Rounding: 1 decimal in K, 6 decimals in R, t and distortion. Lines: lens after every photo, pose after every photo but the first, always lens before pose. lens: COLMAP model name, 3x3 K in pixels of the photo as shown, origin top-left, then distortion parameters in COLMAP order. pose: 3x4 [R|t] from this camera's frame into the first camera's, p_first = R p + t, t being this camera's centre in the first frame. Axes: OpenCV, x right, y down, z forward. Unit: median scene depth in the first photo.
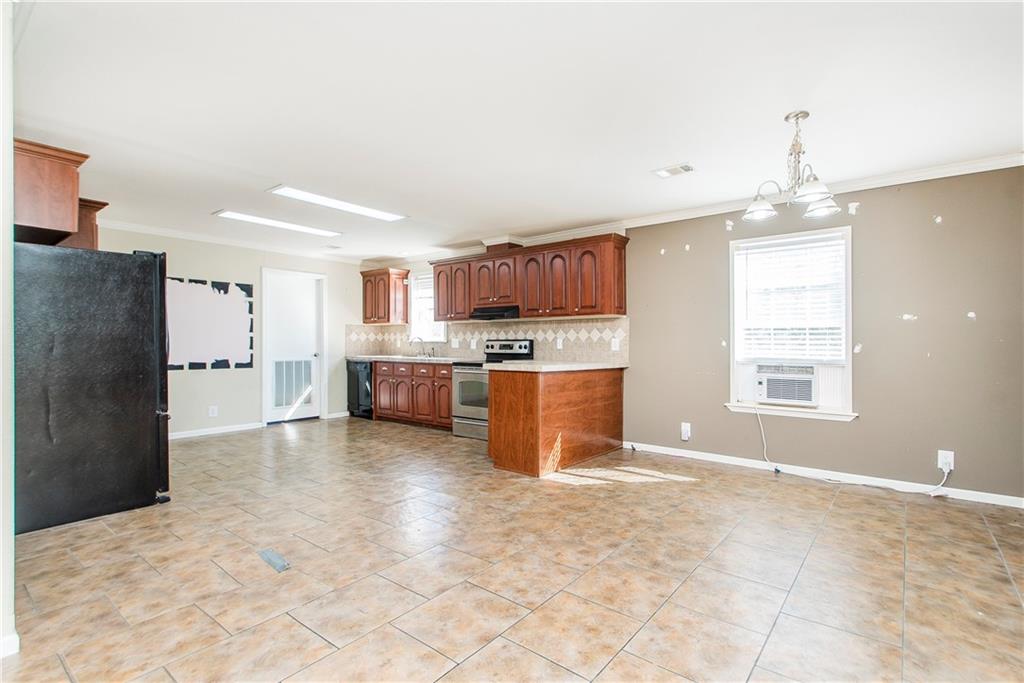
lens RADIAL K [[480.4, 0, 553.8], [0, 480.4, 339.6], [0, 0, 1]] dist [0.018739, 0.000081]
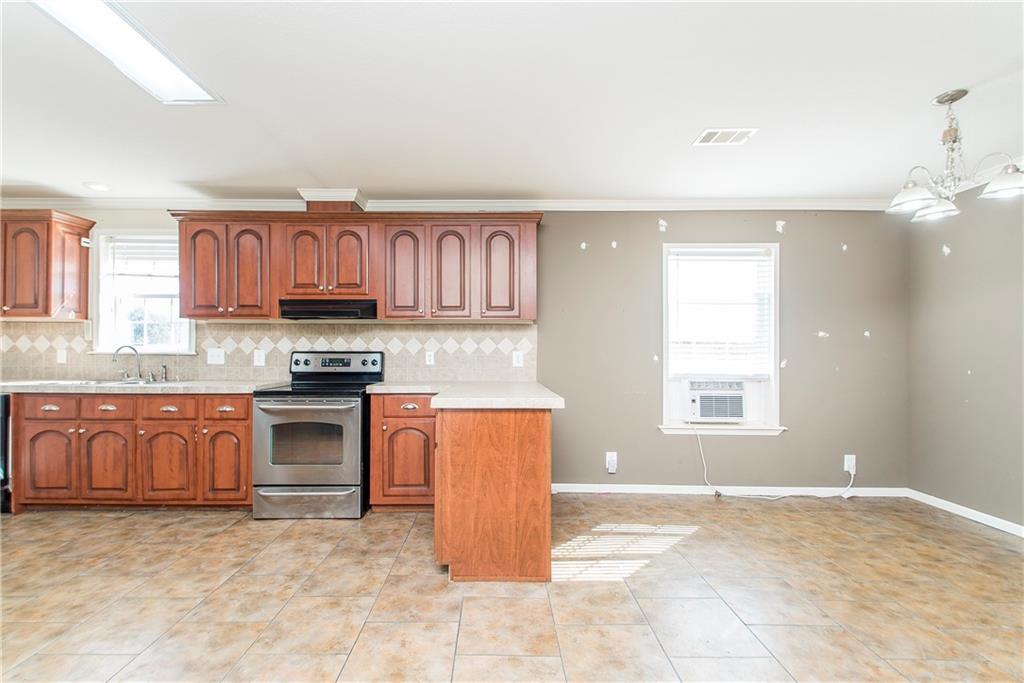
lens RADIAL K [[450.1, 0, 499.7], [0, 450.1, 346.6], [0, 0, 1]] dist [0.035323, -0.017535]
pose [[0.809959, 0.006602, 0.586450, -0.289160], [-0.008016, 0.999968, -0.000185, -0.008308], [-0.586432, -0.004551, 0.809986, 0.388089]]
